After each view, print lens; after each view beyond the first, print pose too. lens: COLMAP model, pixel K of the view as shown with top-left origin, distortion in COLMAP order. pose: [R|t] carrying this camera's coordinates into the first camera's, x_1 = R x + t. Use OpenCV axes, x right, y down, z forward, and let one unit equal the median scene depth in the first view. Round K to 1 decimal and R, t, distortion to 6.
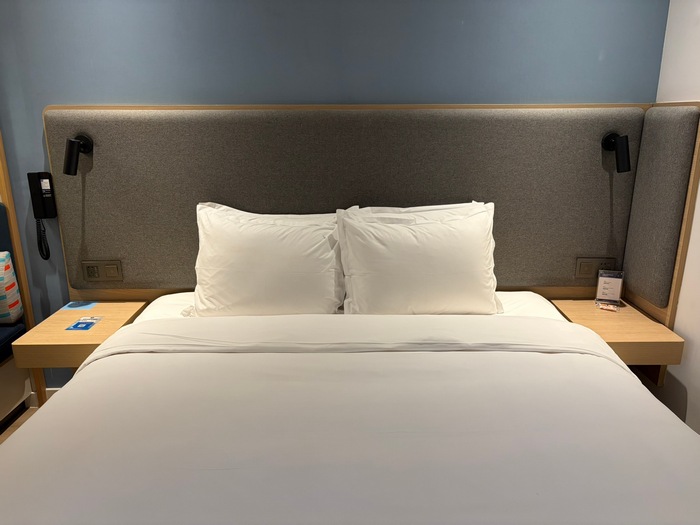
lens RADIAL K [[530.1, 0, 350.7], [0, 530.1, 266.5], [0, 0, 1]] dist [0.025863, -0.002915]
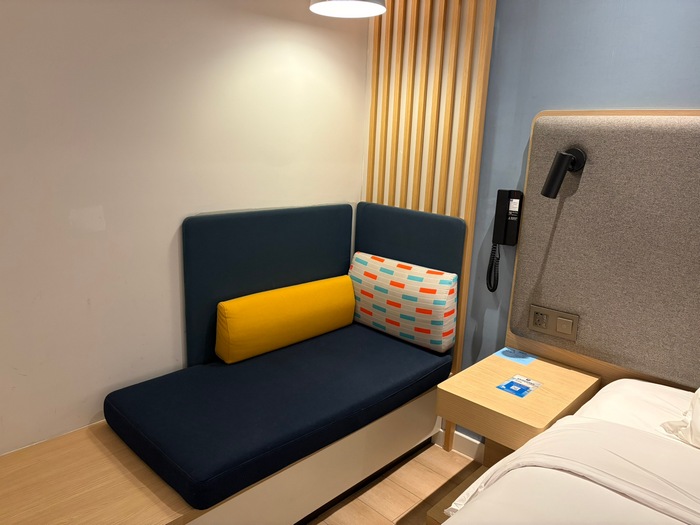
lens RADIAL K [[530.1, 0, 348.4], [0, 530.1, 263.4], [0, 0, 1]] dist [0.025863, -0.002915]
pose [[0.717772, 0.195584, -0.668245, -0.184812], [-0.225665, 0.973279, 0.042473, -0.042227], [0.658695, 0.120313, 0.742728, 0.227295]]
